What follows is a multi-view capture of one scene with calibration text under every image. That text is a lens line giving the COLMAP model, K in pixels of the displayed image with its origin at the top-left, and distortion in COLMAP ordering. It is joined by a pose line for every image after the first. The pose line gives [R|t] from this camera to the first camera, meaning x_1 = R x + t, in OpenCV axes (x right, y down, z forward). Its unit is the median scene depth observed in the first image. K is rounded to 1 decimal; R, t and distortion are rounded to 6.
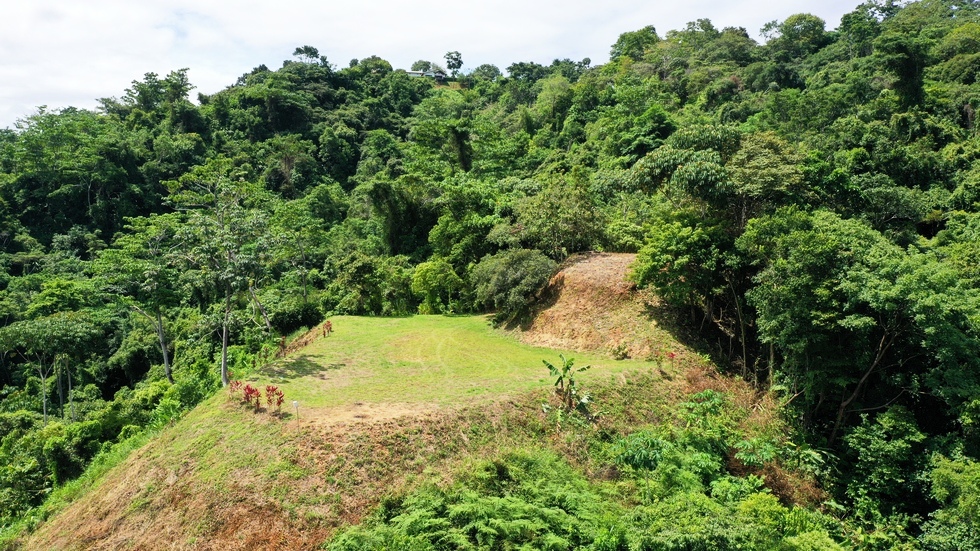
lens RADIAL K [[767.4, 0, 486.8], [0, 767.4, 270.9], [0, 0, 1]] dist [0.009535, -0.013605]
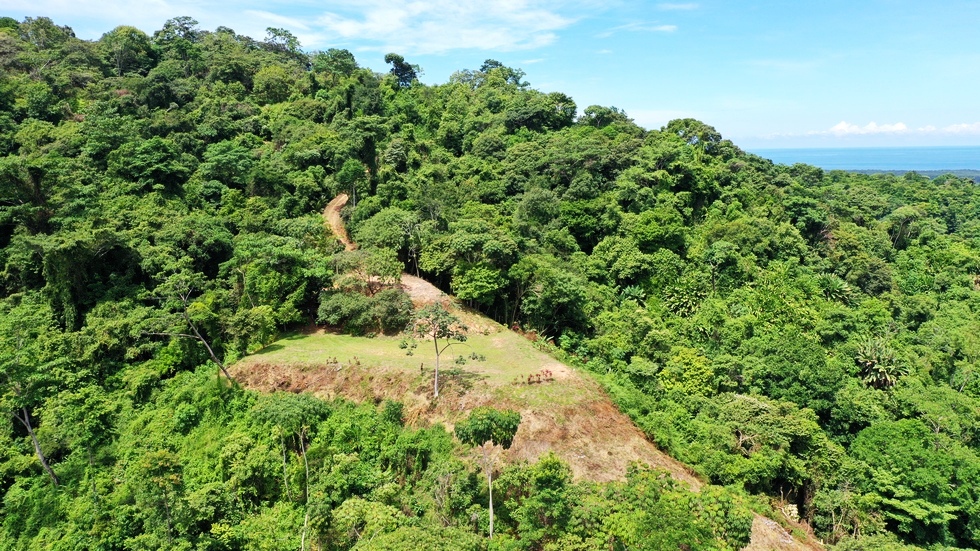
lens RADIAL K [[767.4, 0, 491.6], [0, 767.4, 272.9], [0, 0, 1]] dist [0.009535, -0.013605]
pose [[0.428785, -0.156348, 0.889774, -0.460124], [0.068593, 0.987702, 0.140501, -0.096912], [-0.900799, 0.000788, 0.434236, 0.006905]]
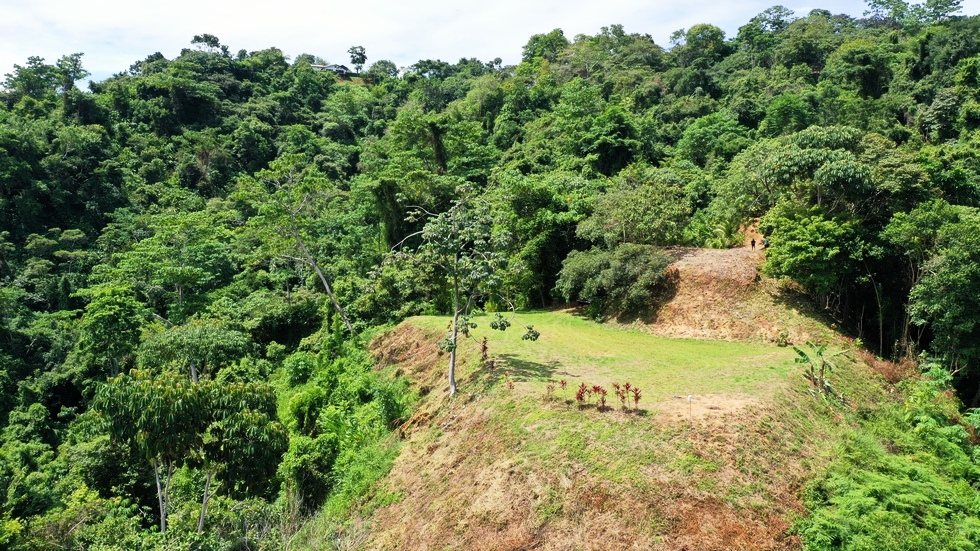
lens RADIAL K [[767.4, 0, 488.7], [0, 767.4, 270.4], [0, 0, 1]] dist [0.009535, -0.013605]
pose [[0.978813, -0.020046, 0.203771, -0.114382], [0.019779, 0.999799, 0.003348, -0.000217], [-0.203797, 0.000753, 0.979013, 0.011583]]
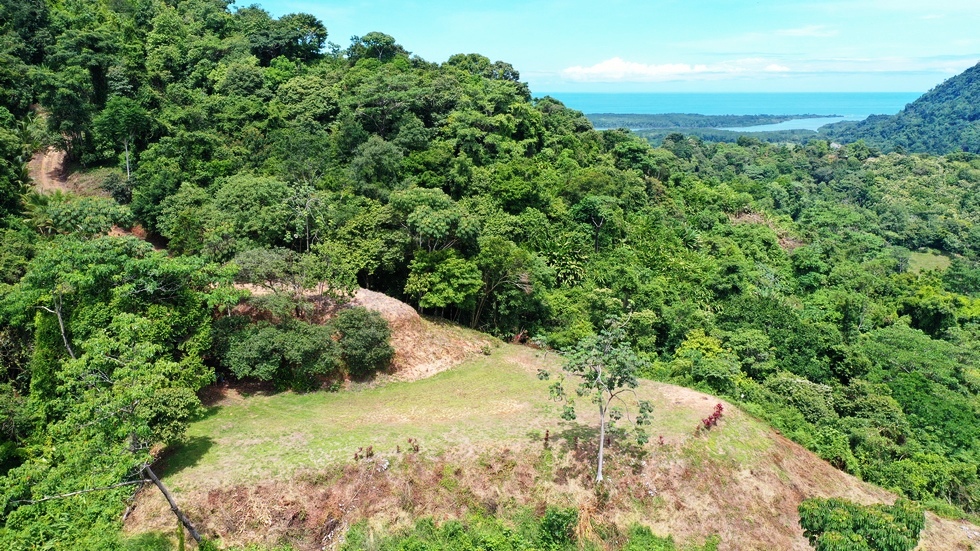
lens RADIAL K [[767.4, 0, 492.5], [0, 767.4, 274.5], [0, 0, 1]] dist [0.009535, -0.013605]
pose [[-0.122280, -0.240123, 0.963010, -0.331886], [0.055183, 0.967146, 0.248161, -0.109940], [-0.990960, 0.083488, -0.105012, 0.297611]]
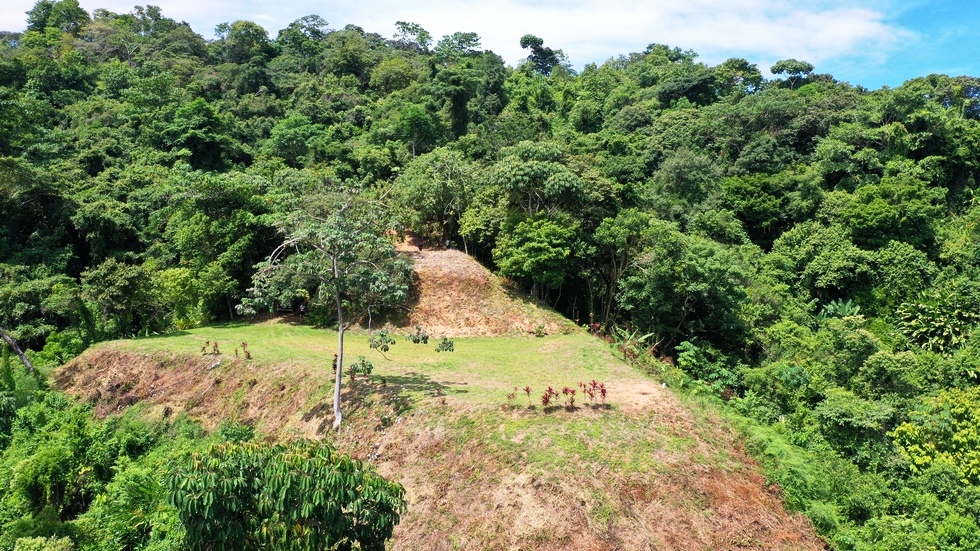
lens RADIAL K [[767.4, 0, 489.5], [0, 767.4, 272.6], [0, 0, 1]] dist [0.009535, -0.013605]
pose [[0.645877, -0.055032, 0.761455, -0.203391], [0.049728, 0.998313, 0.029969, -0.006052], [-0.761820, 0.018509, 0.647524, 0.075082]]
